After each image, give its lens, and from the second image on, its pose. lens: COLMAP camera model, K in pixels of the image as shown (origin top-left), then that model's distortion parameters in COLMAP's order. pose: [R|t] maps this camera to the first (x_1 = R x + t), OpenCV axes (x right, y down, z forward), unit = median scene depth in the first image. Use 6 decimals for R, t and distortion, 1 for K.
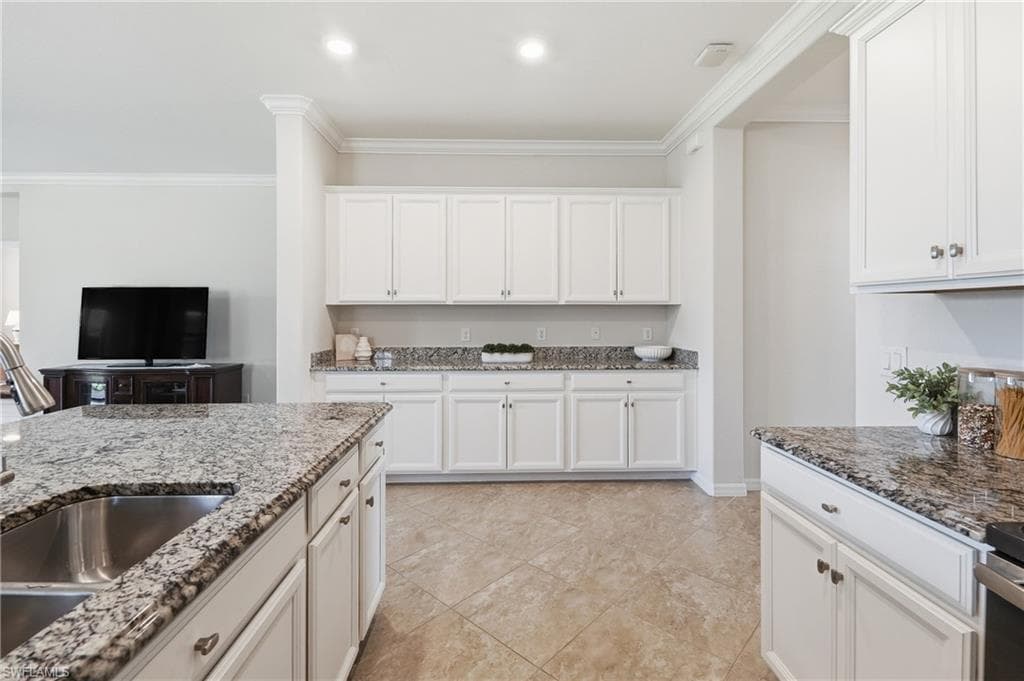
lens RADIAL K [[479.4, 0, 507.9], [0, 479.4, 310.8], [0, 0, 1]] dist [-0.000461, -0.000345]
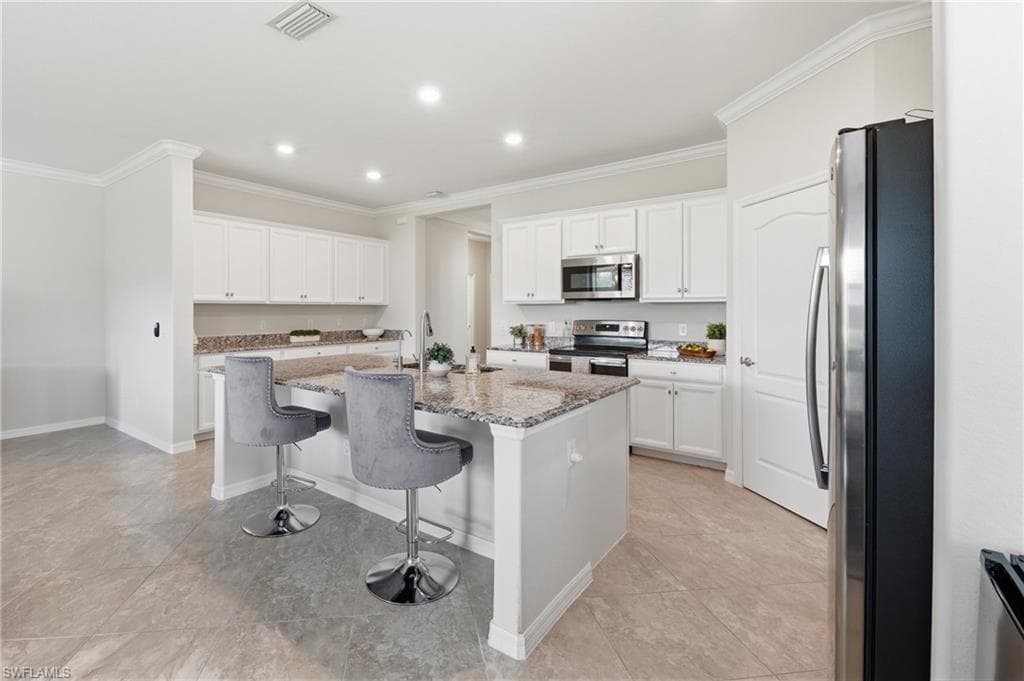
lens RADIAL K [[479.4, 0, 507.9], [0, 479.4, 310.8], [0, 0, 1]] dist [-0.000461, -0.000345]
pose [[0.565408, -0.000268, 0.824811, -0.899703], [-0.004545, 0.999984, 0.003440, -0.000394], [-0.824799, -0.005694, 0.565398, -0.401448]]
